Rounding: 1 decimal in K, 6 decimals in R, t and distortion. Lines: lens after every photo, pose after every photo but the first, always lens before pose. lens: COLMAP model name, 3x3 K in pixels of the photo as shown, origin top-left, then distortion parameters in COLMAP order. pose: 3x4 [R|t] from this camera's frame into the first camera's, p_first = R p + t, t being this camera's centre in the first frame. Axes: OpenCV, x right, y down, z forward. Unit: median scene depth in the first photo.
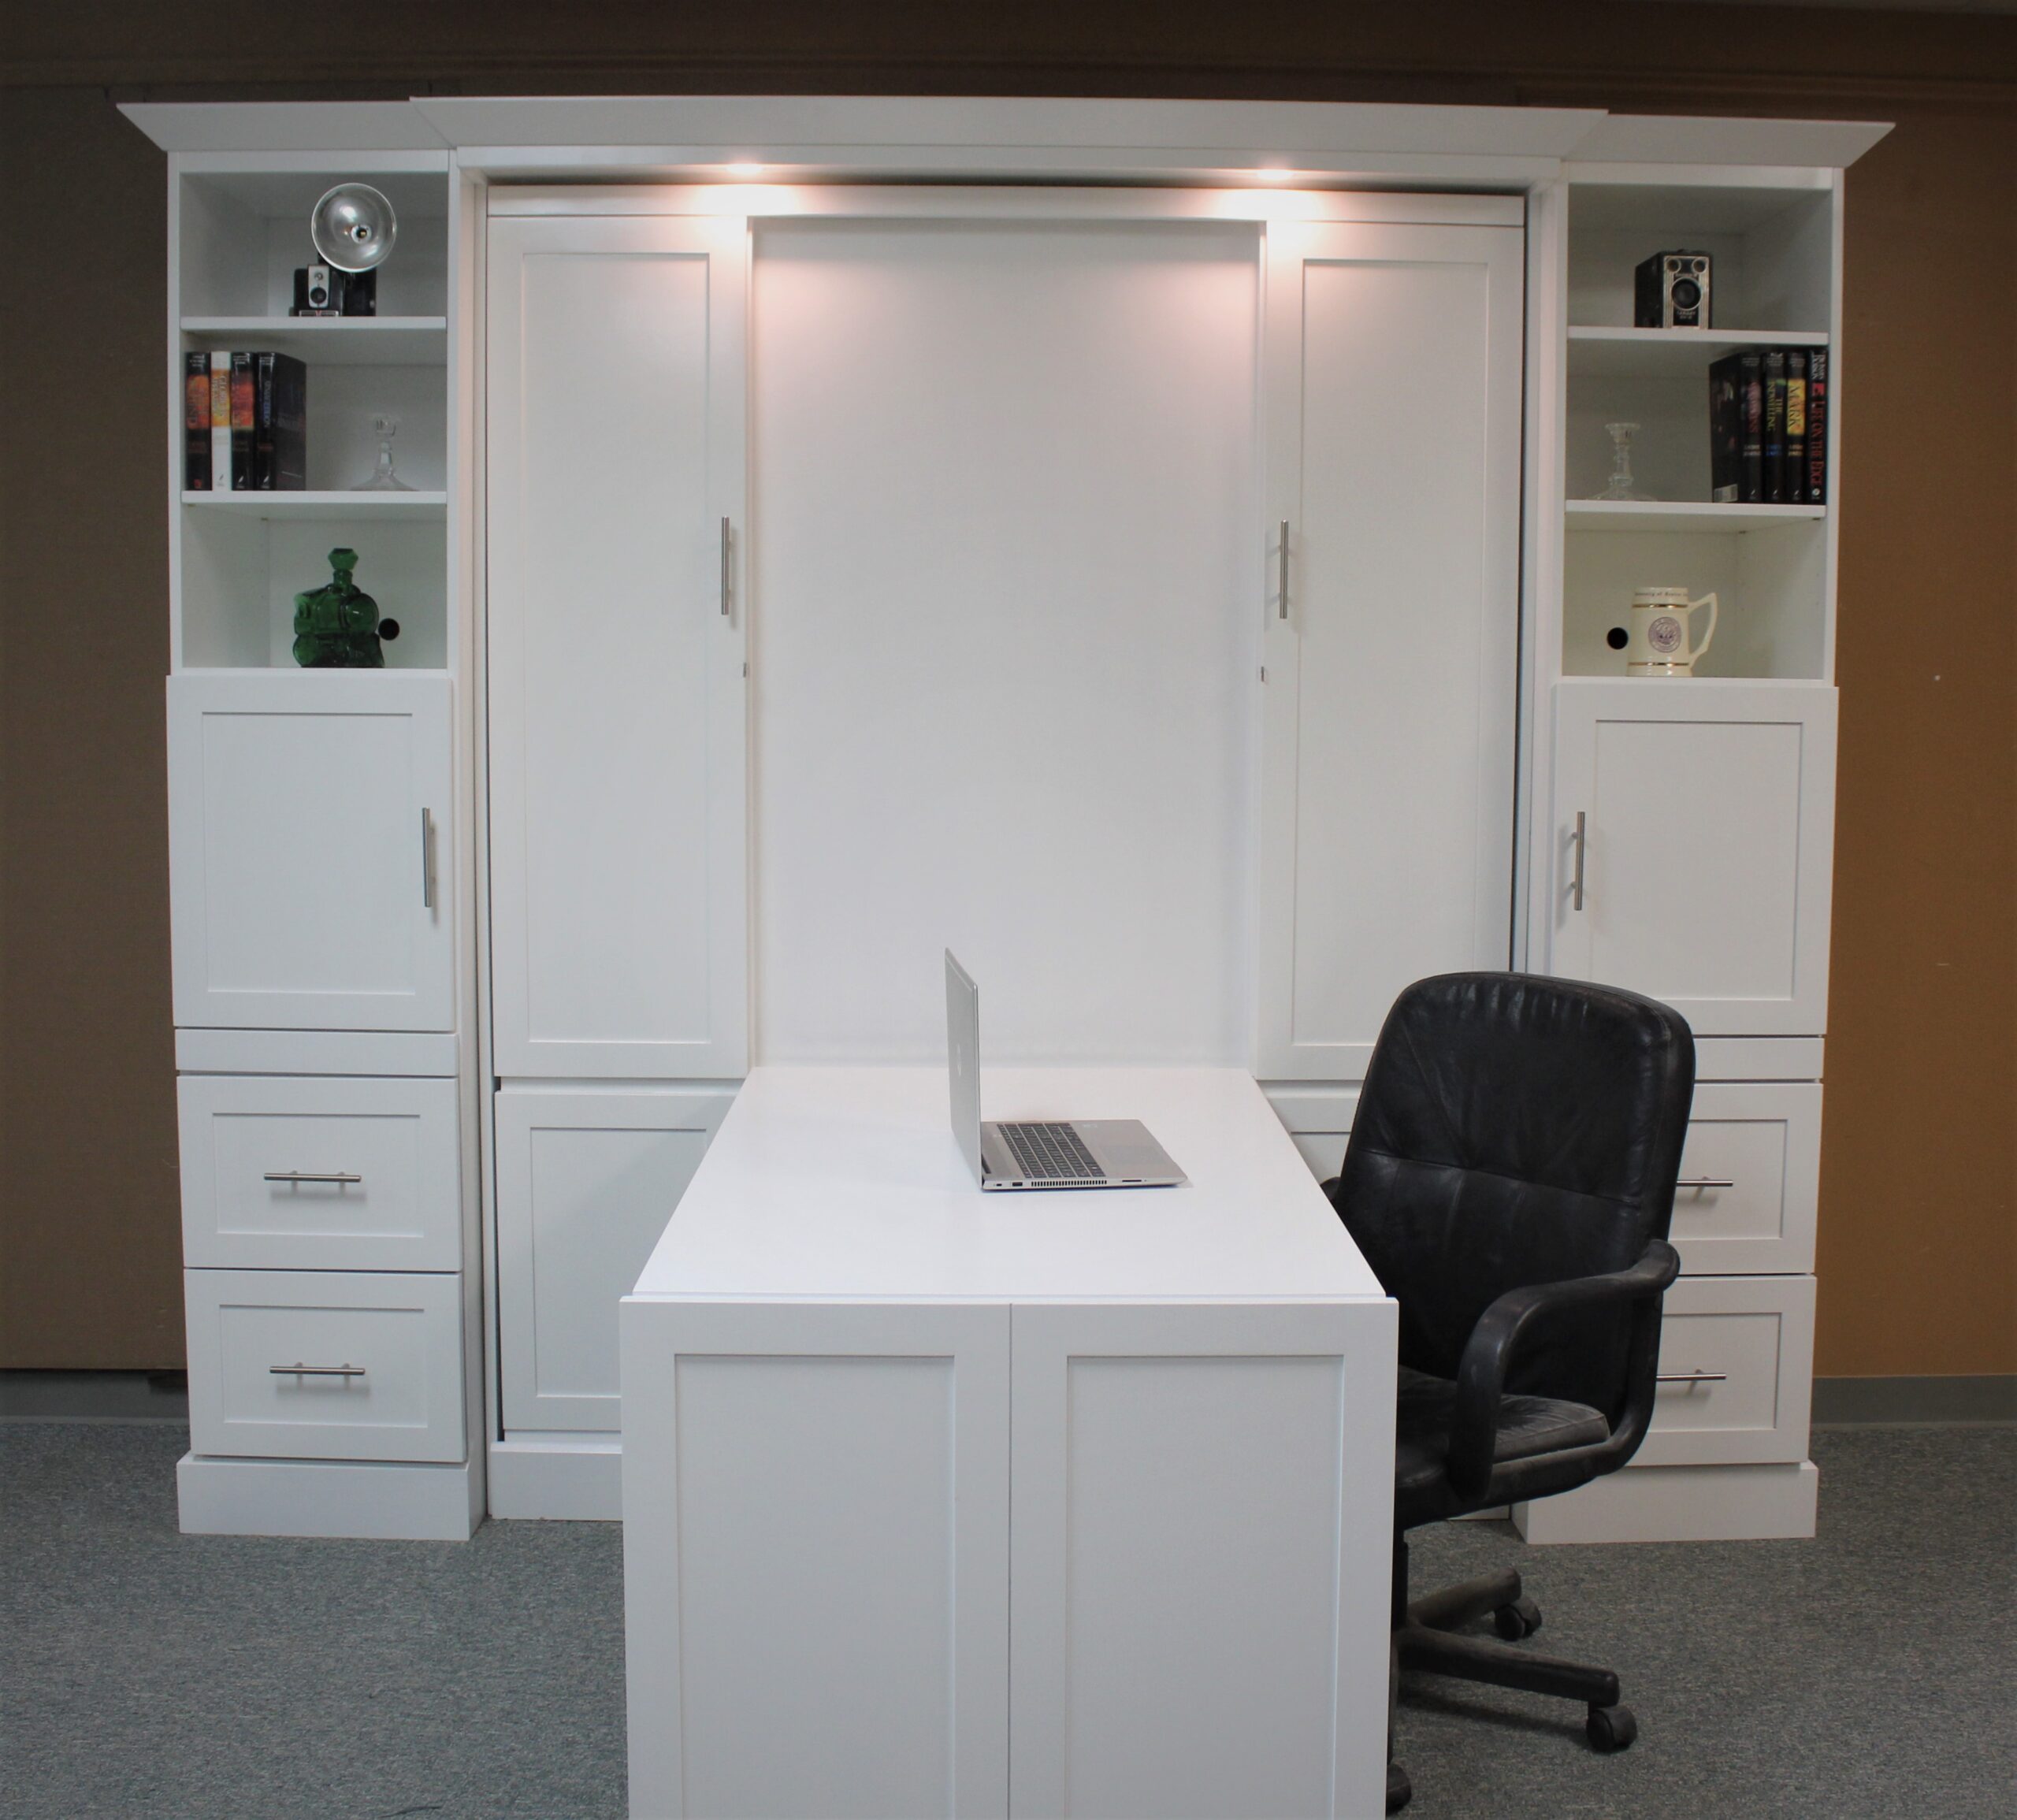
lens RADIAL K [[2373.0, 0, 1032.5], [0, 2373.0, 880.0], [0, 0, 1]] dist [-0.111772, 0.000000]
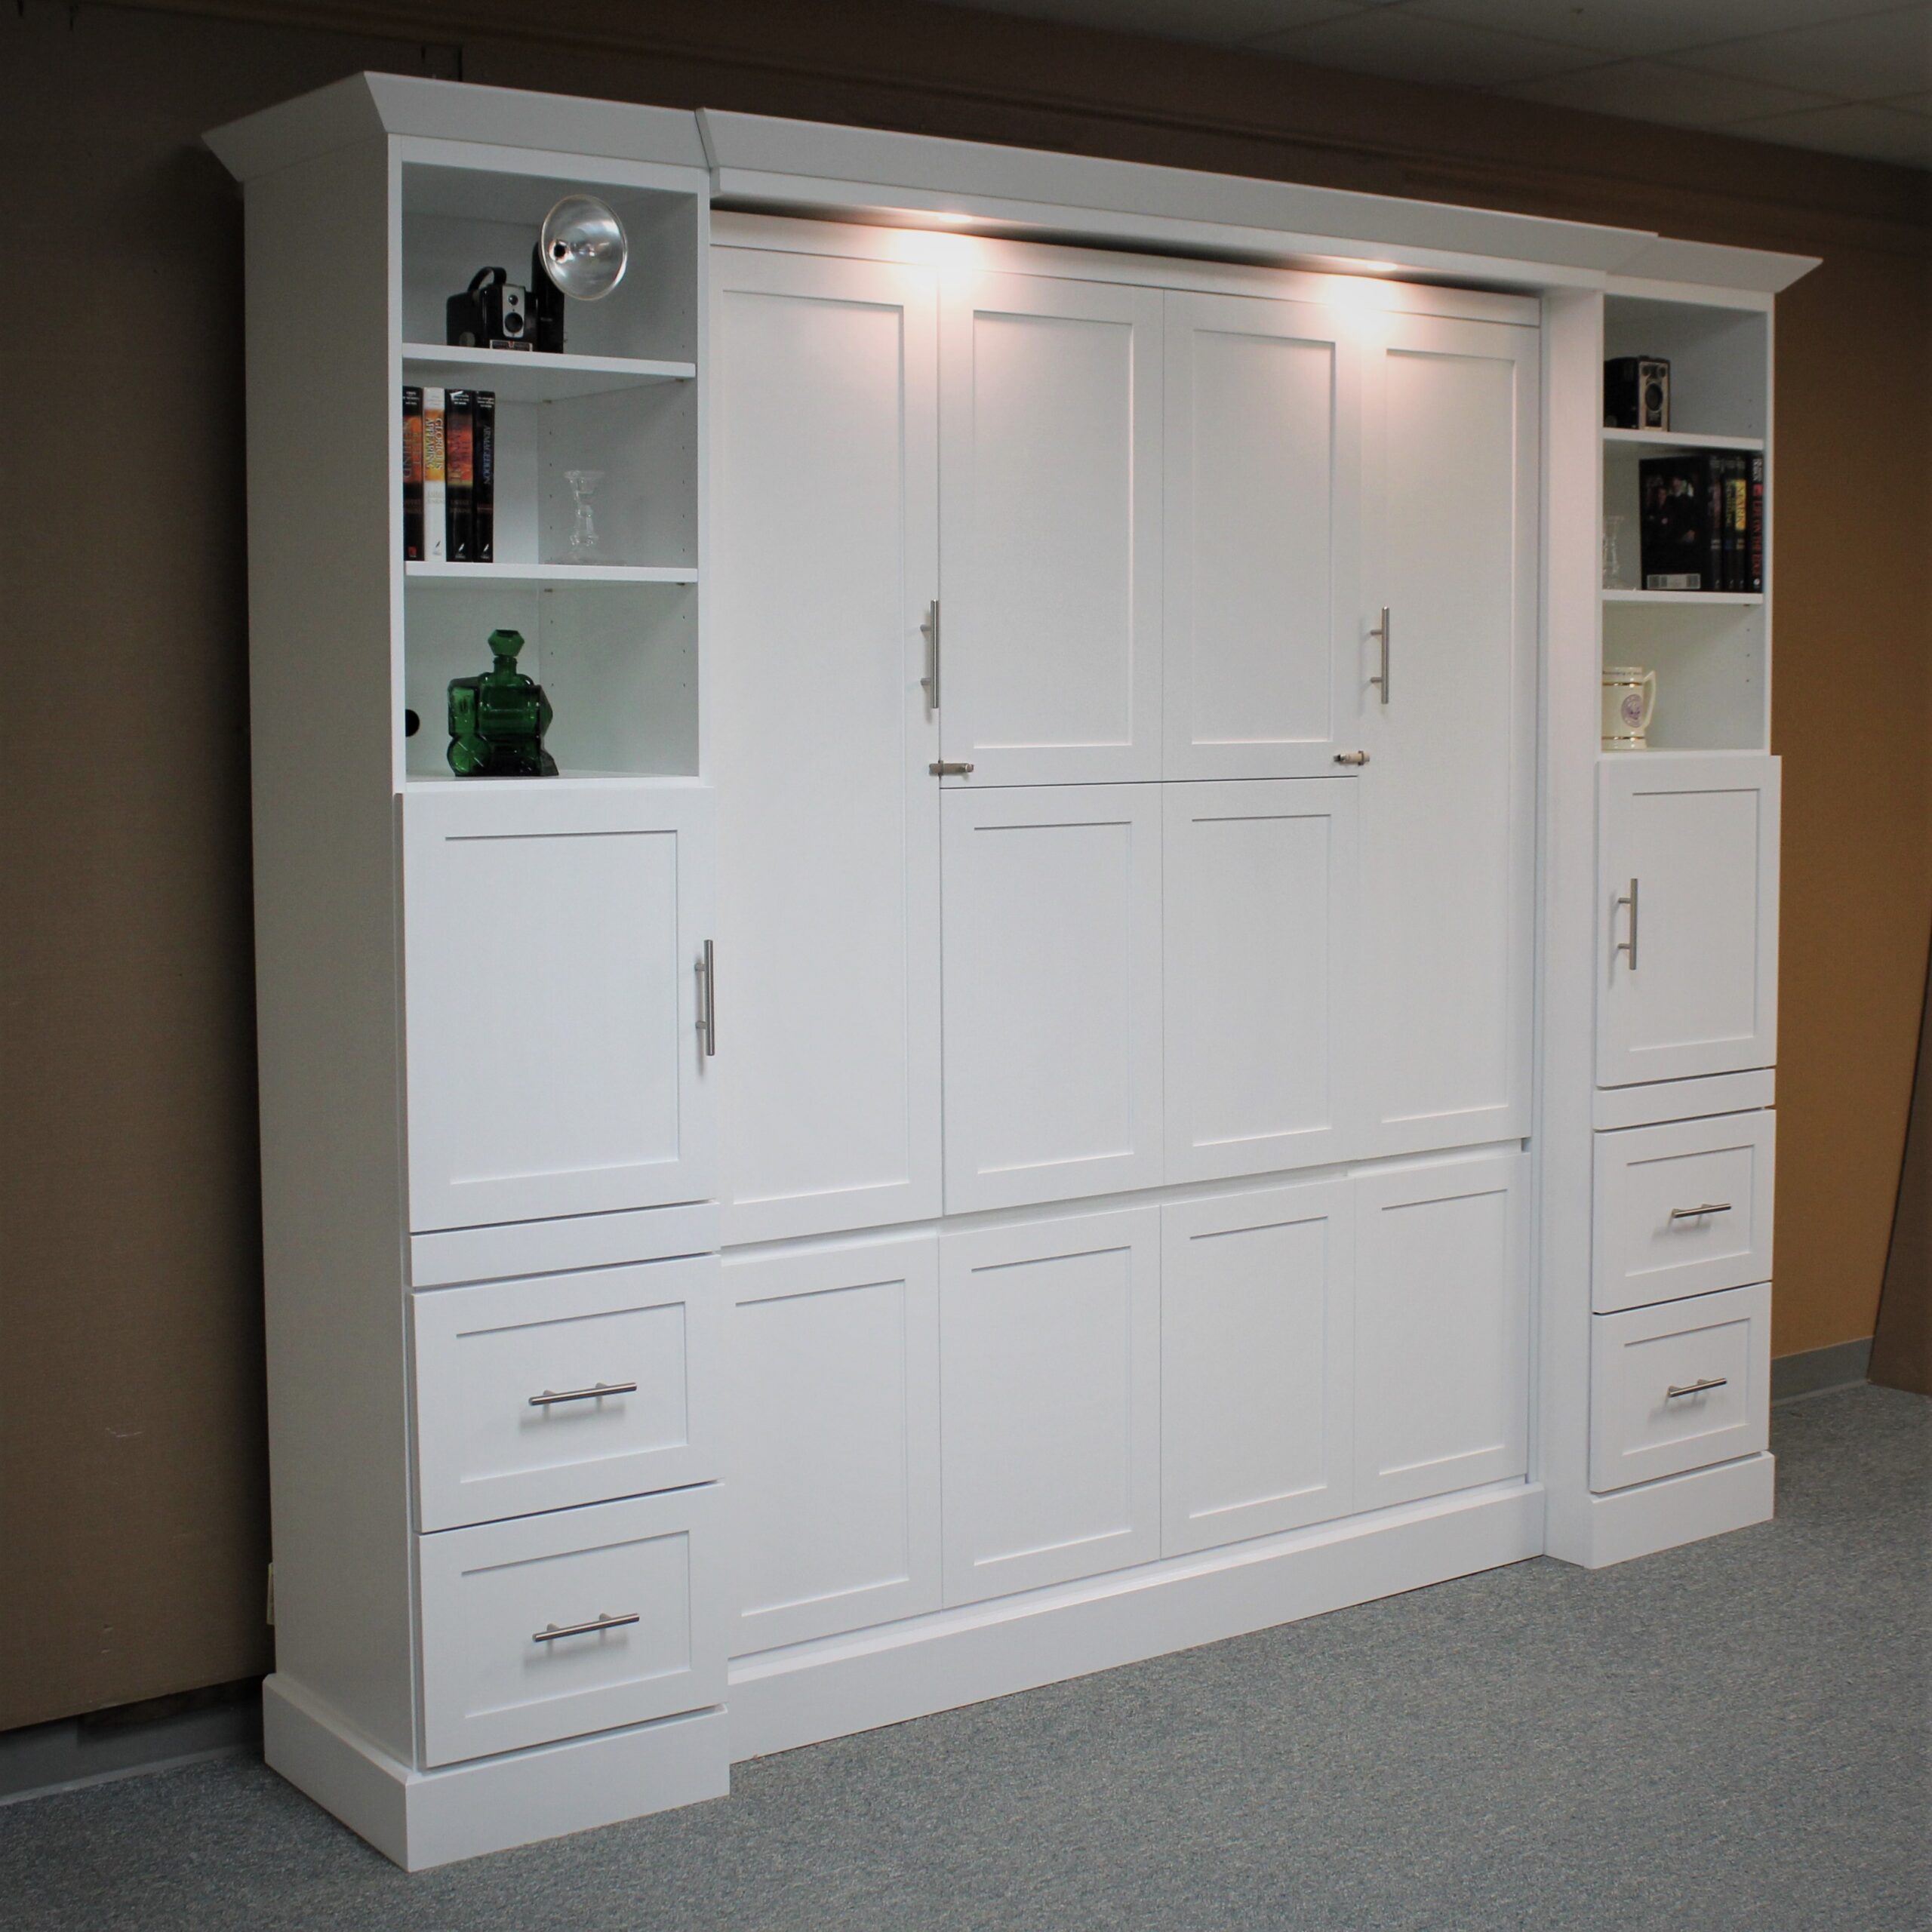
lens RADIAL K [[3045.9, 0, 1054.5], [0, 3045.9, 937.3], [0, 0, 1]] dist [-0.099836, 0.000000]
pose [[0.802845, -0.060298, 0.593131, -0.797507], [0.061645, 0.997936, 0.018009, -0.042780], [-0.592993, 0.022105, 0.804904, 0.036720]]
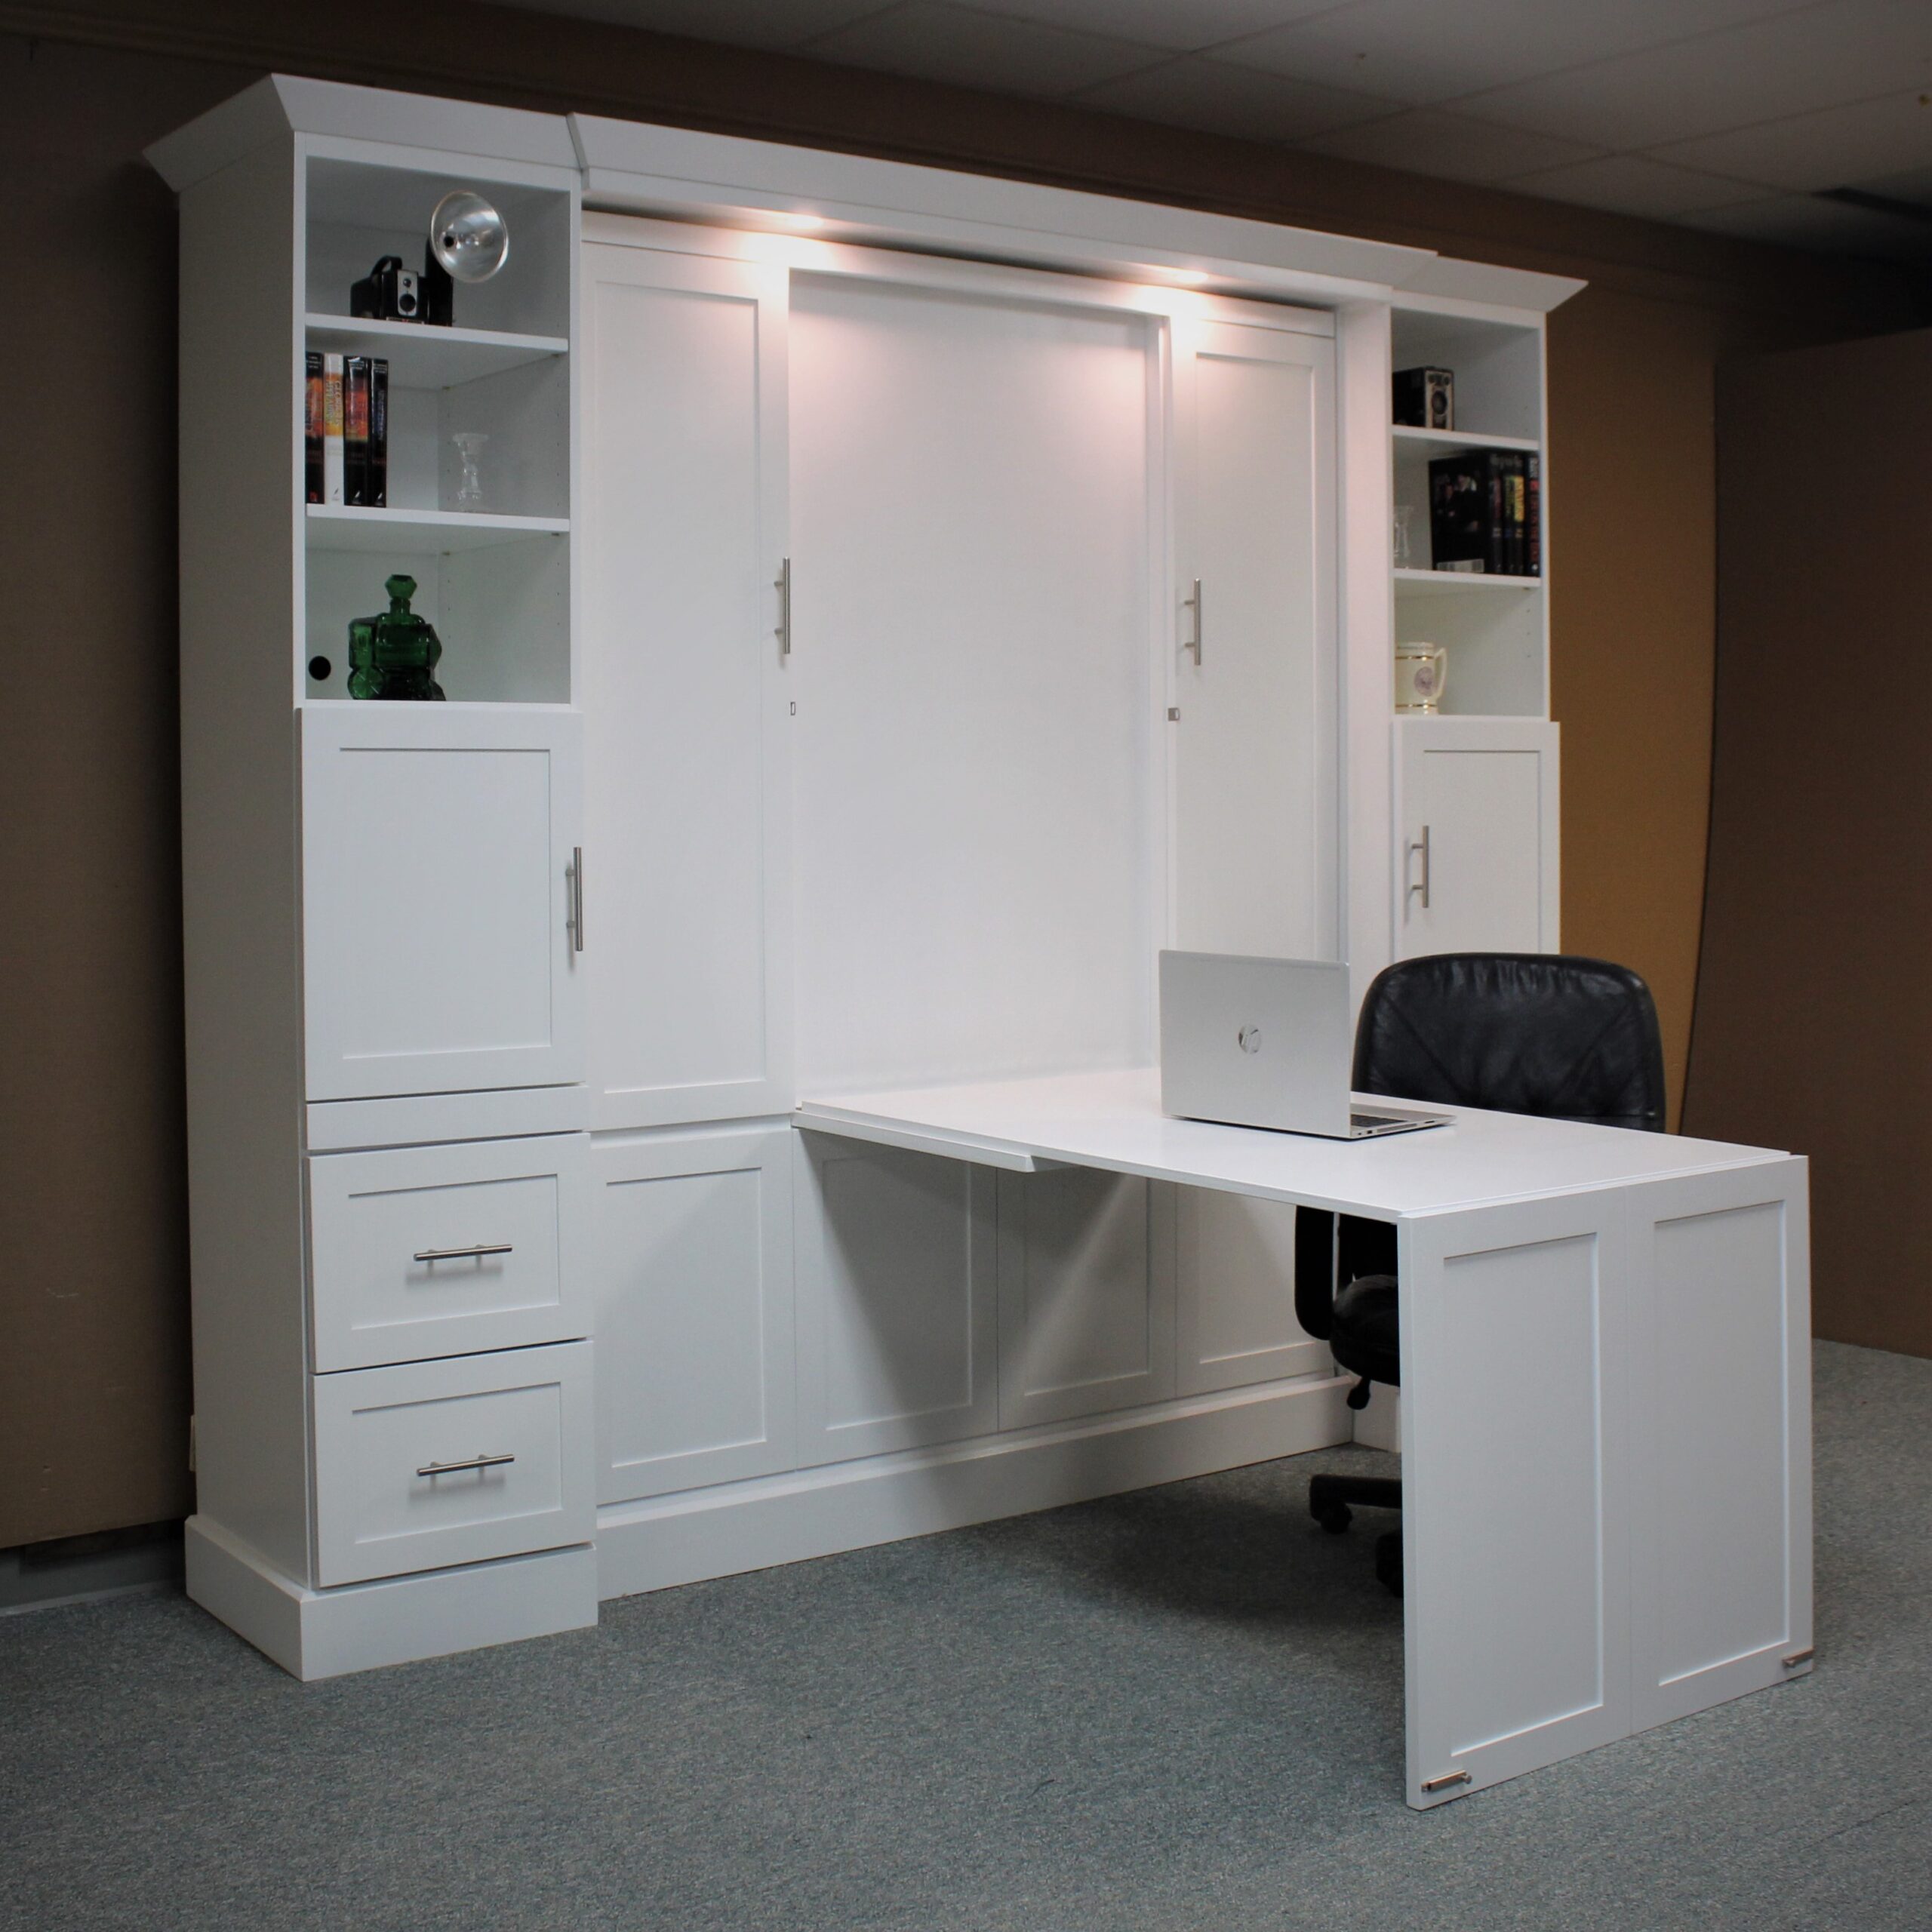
lens RADIAL K [[2663.6, 0, 869.4], [0, 2663.6, 885.6], [0, 0, 1]] dist [-0.130654, 0.000000]
pose [[0.826184, -0.034370, 0.562351, -0.754369], [0.064166, 0.997383, -0.033313, 0.028214], [-0.559735, 0.063607, 0.826227, 0.041763]]
